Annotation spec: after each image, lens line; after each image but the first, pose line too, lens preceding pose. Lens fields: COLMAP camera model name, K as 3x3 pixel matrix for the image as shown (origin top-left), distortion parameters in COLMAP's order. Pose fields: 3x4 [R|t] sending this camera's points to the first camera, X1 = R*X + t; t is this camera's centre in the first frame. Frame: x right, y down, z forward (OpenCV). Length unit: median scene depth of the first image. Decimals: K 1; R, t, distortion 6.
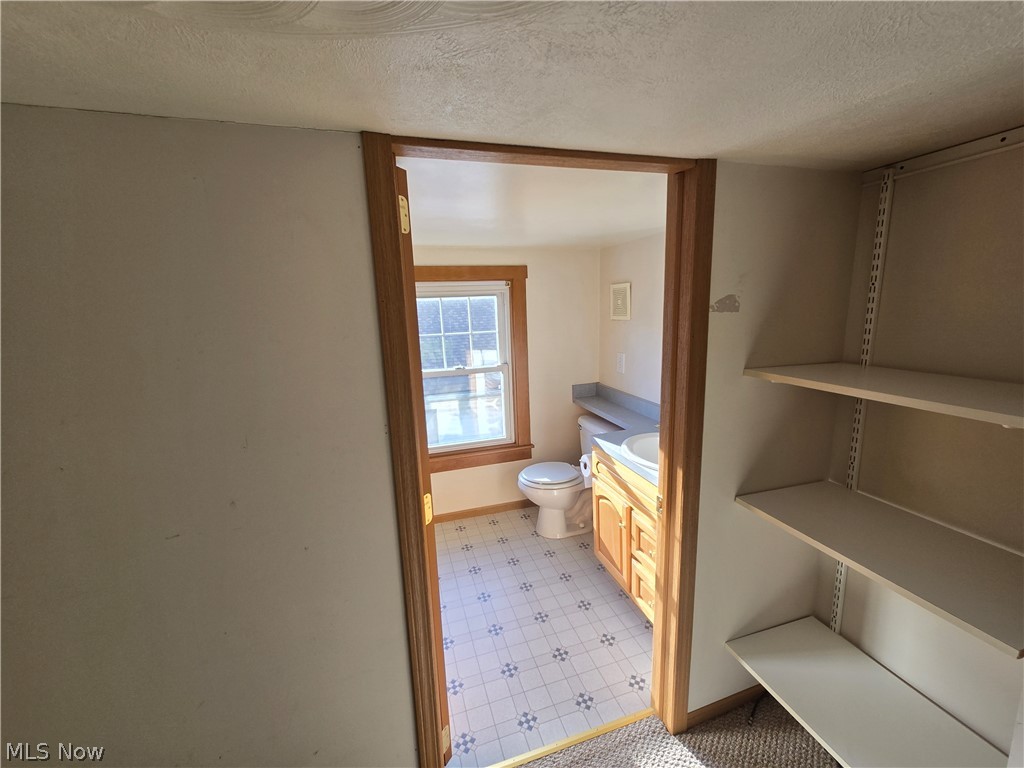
lens RADIAL K [[420.5, 0, 507.9], [0, 420.5, 385.5], [0, 0, 1]] dist [0.001113, 0.000083]
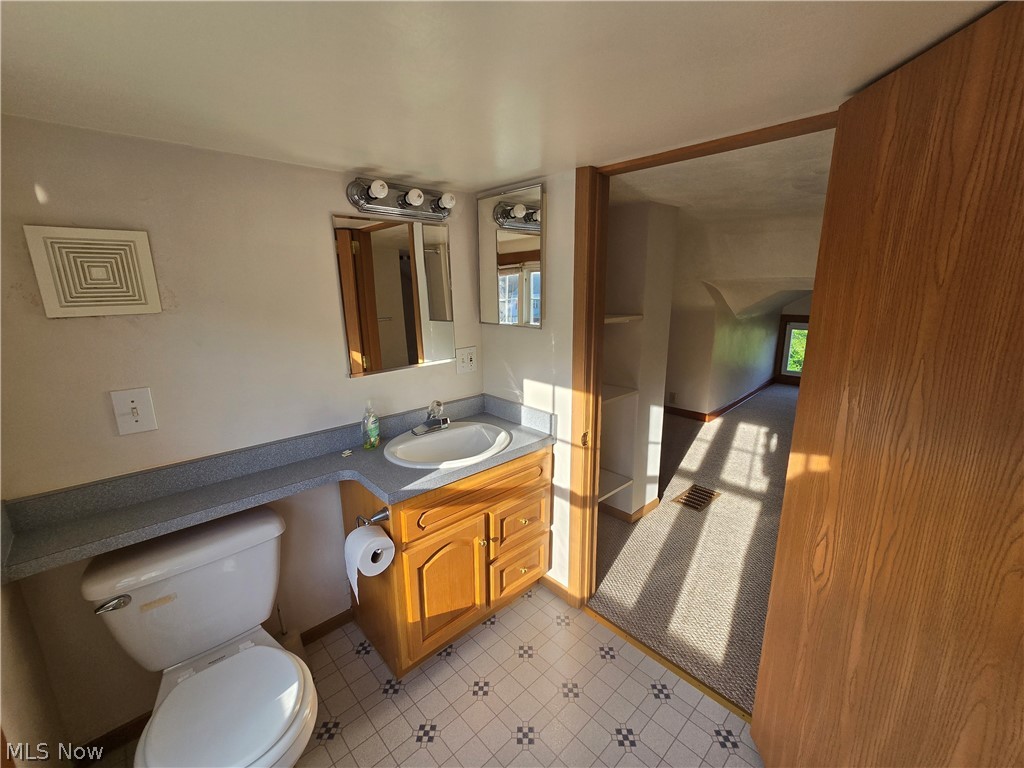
lens RADIAL K [[420.5, 0, 507.9], [0, 420.5, 385.5], [0, 0, 1]] dist [0.001113, 0.000083]
pose [[-0.428534, -0.166146, 0.888118, -0.315640], [0.198294, 0.941689, 0.271848, -0.129322], [-0.881498, 0.292605, -0.370600, 0.853073]]
